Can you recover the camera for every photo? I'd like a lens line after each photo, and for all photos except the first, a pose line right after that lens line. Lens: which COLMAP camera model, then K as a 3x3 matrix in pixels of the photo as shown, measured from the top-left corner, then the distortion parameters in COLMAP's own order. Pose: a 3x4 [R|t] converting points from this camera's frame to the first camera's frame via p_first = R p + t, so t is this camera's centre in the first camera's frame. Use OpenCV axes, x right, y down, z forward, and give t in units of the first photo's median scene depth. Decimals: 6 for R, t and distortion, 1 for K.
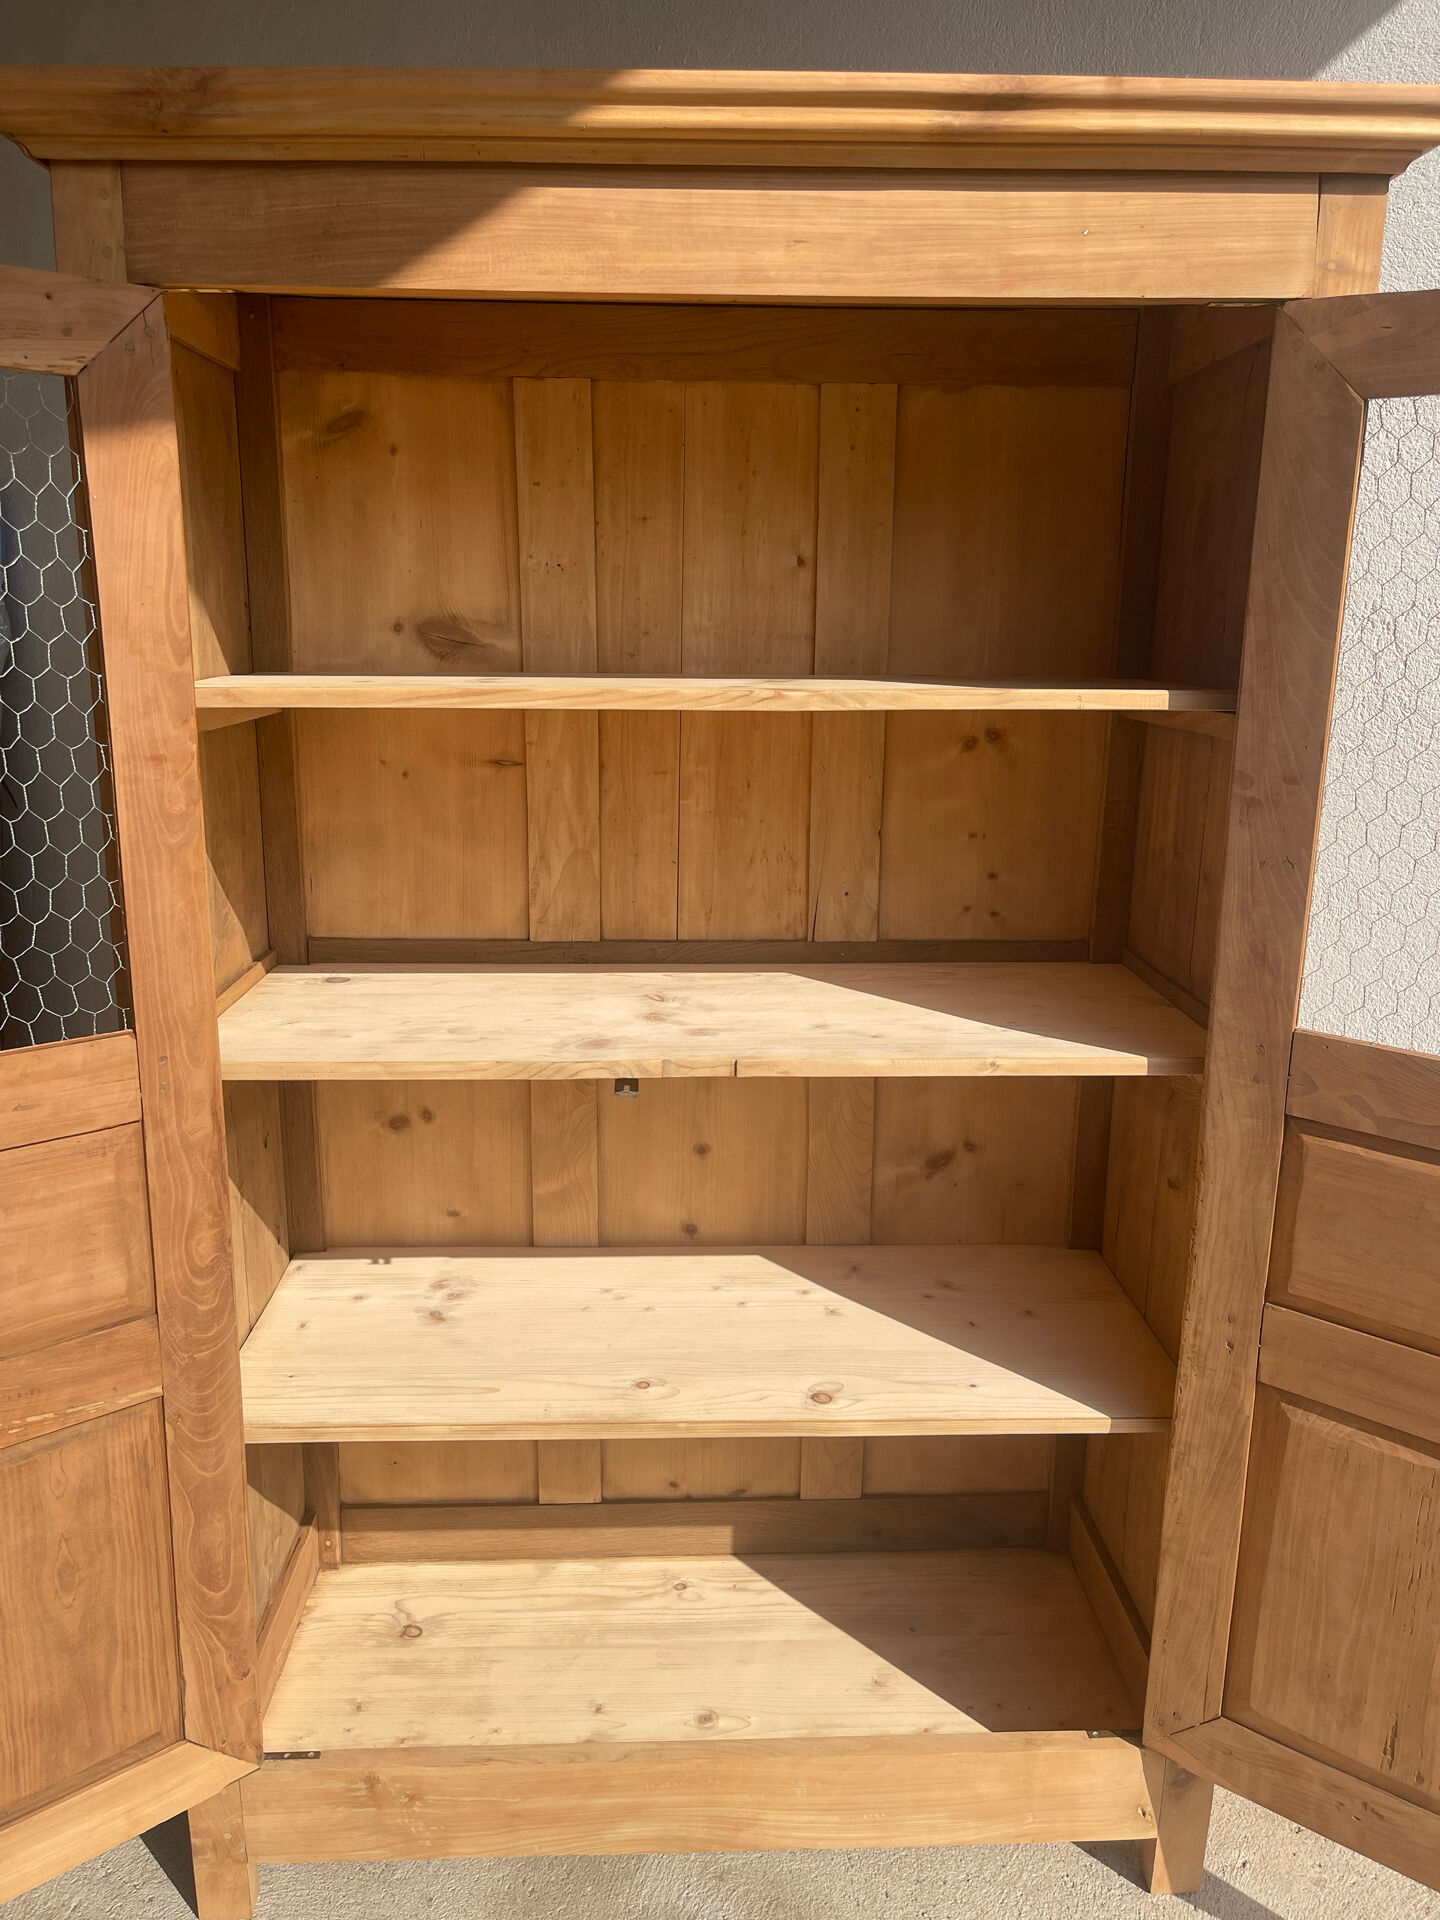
lens RADIAL K [[1460.9, 0, 724.9], [0, 1460.9, 967.7], [0, 0, 1]] dist [0.075733, -0.117804]
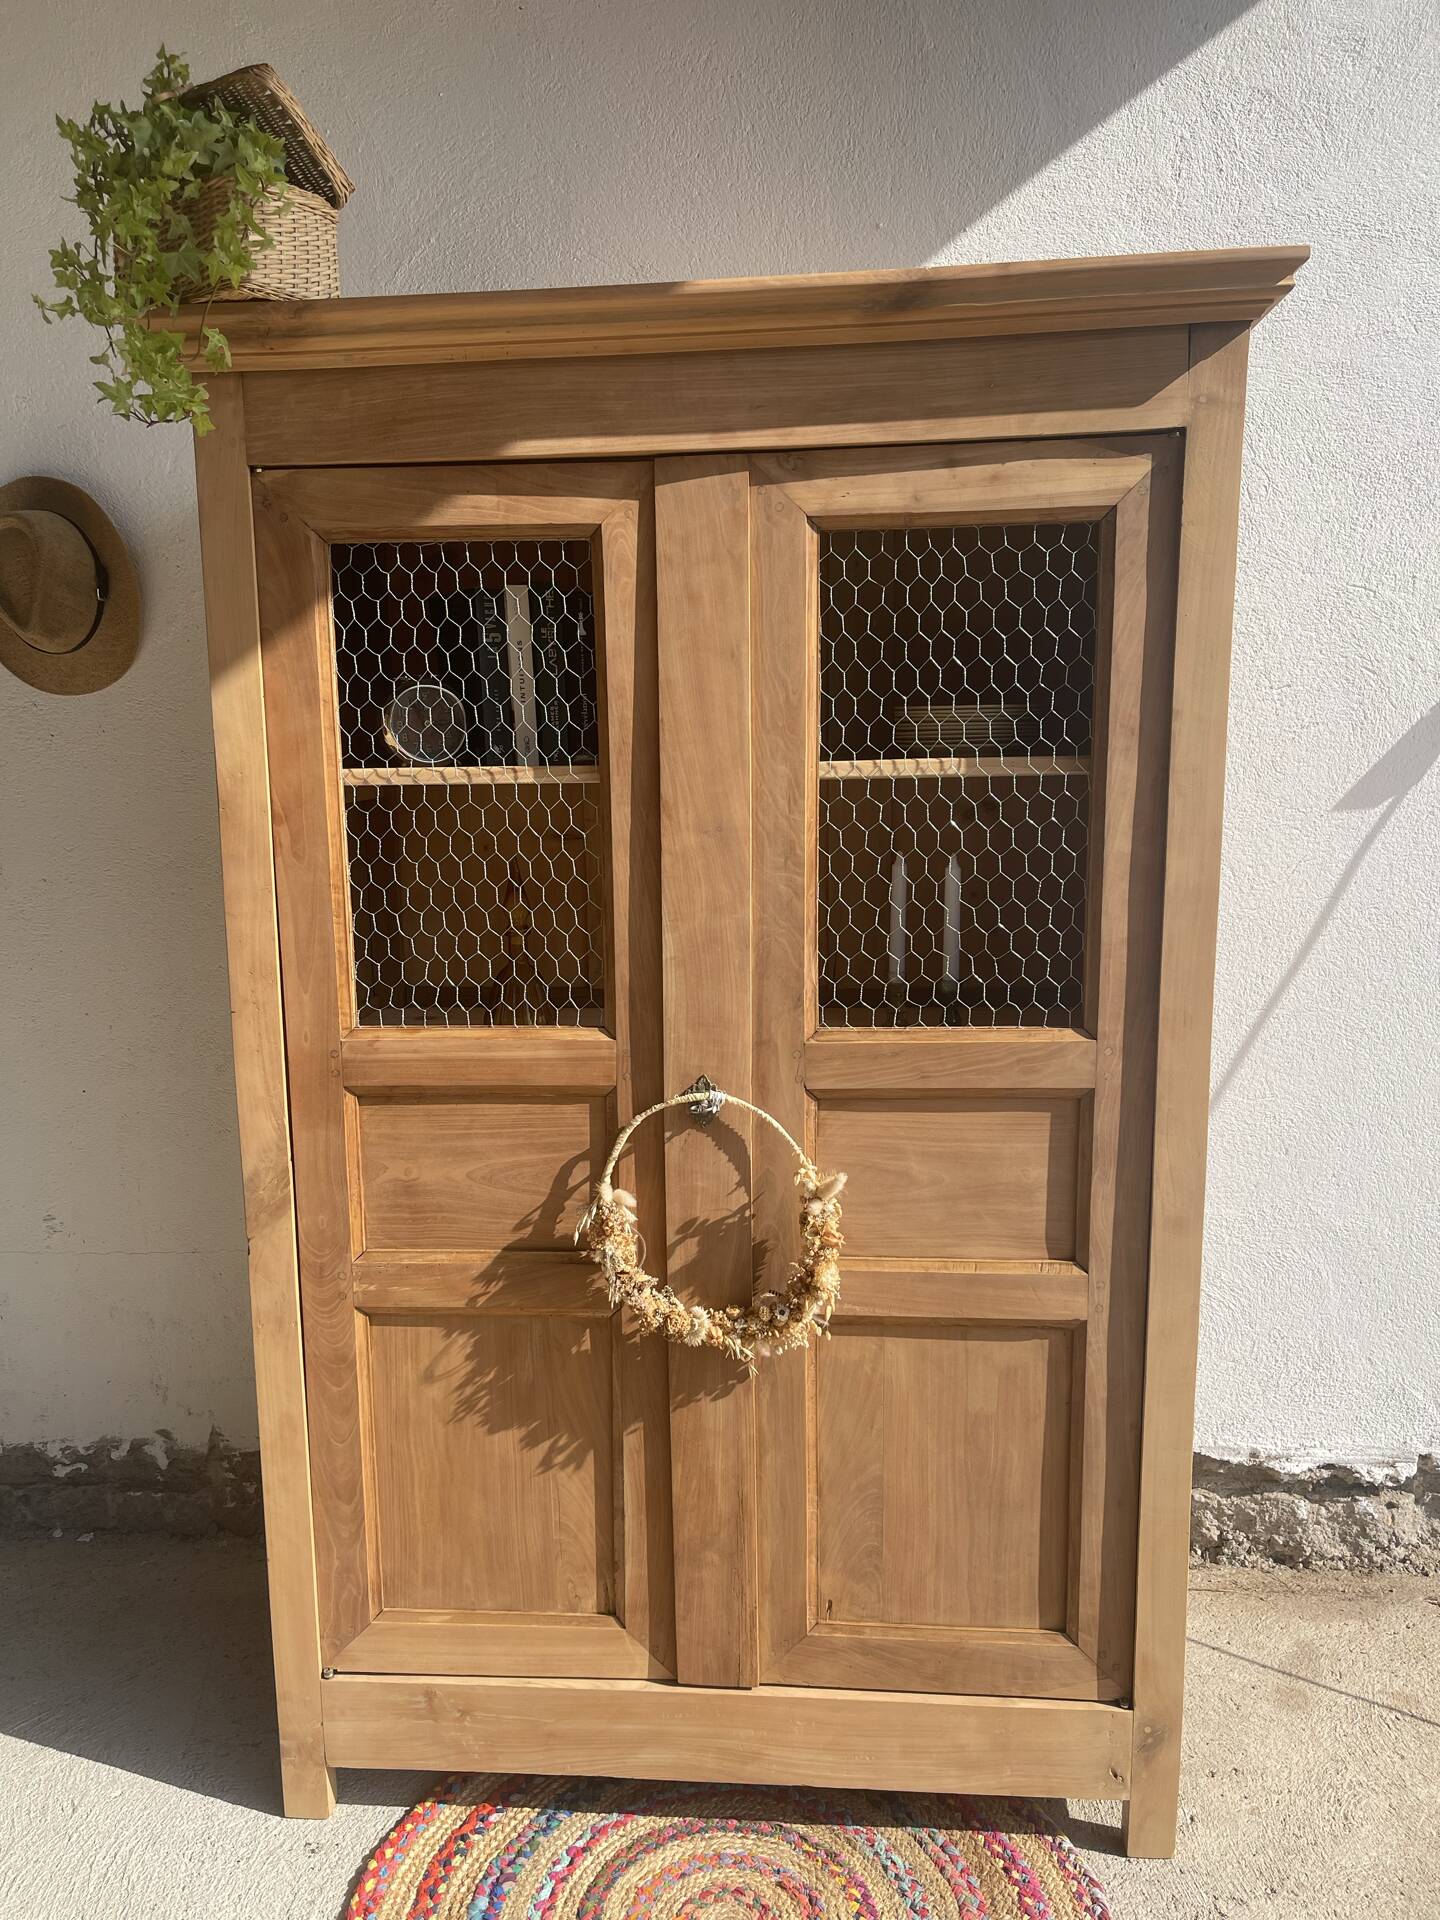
lens RADIAL K [[1460.9, 0, 705.4], [0, 1460.9, 978.4], [0, 0, 1]] dist [0.075733, -0.117804]
pose [[0.991438, -0.003754, -0.130526, 0.138684], [-0.005435, 0.997534, -0.069970, 0.068464], [0.130467, 0.070081, 0.988973, -0.175554]]
